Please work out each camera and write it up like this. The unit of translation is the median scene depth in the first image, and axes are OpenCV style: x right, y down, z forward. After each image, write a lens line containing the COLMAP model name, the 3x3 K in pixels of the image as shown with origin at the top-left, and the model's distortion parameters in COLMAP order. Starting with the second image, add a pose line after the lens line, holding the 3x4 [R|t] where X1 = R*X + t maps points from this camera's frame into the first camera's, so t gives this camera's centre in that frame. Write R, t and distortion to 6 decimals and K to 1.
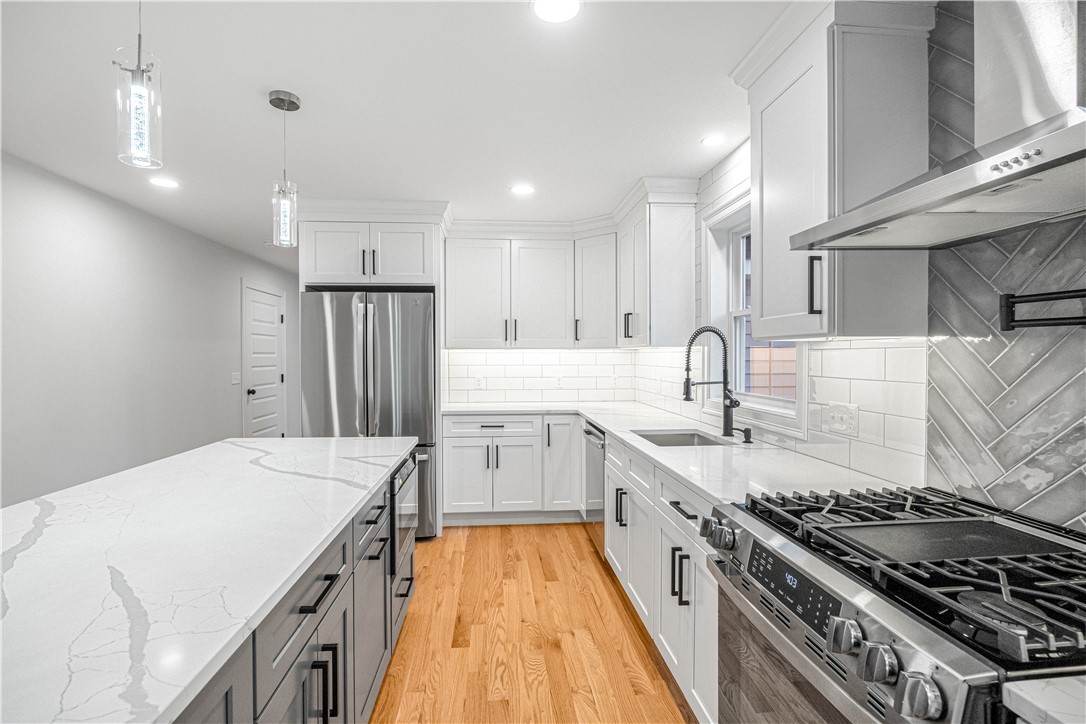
lens RADIAL K [[509.5, 0, 543.9], [0, 509.5, 361.9], [0, 0, 1]] dist [-0.016966, 0.000665]
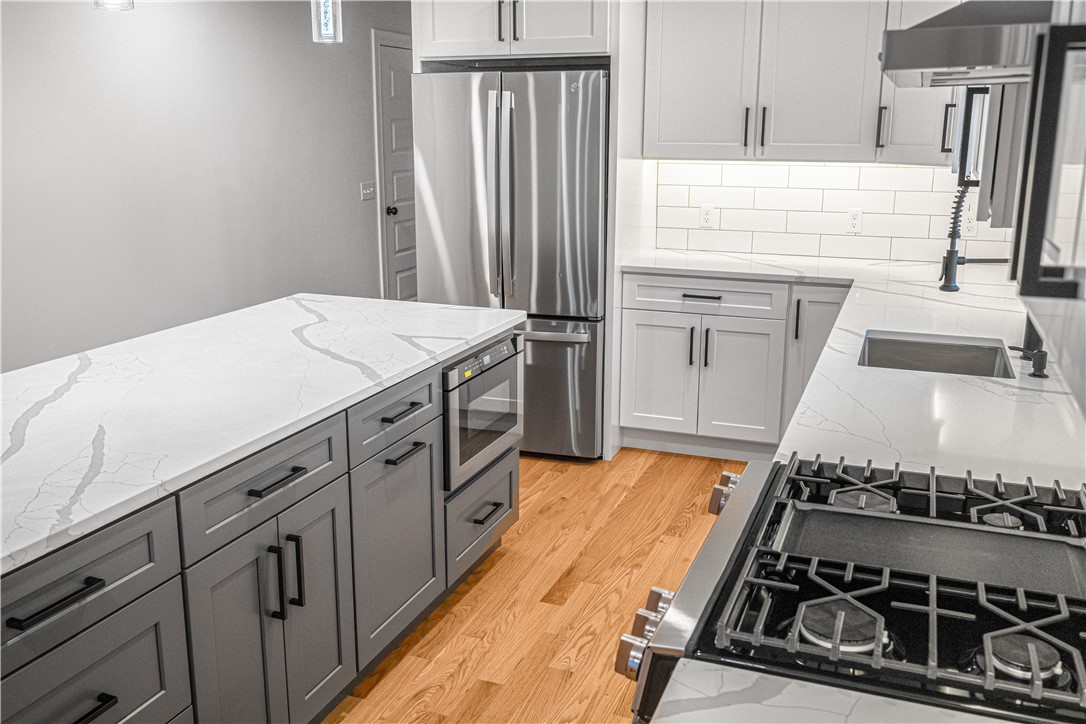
lens RADIAL K [[1008.5, 0, 541.3], [0, 1008.5, 361.0], [0, 0, 1]] dist [-0.007338, 0.000000]
pose [[0.894281, 0.108398, -0.434178, 0.315281], [-0.009431, 0.974569, 0.223888, -0.078341], [0.447406, -0.196124, 0.872562, -0.157239]]
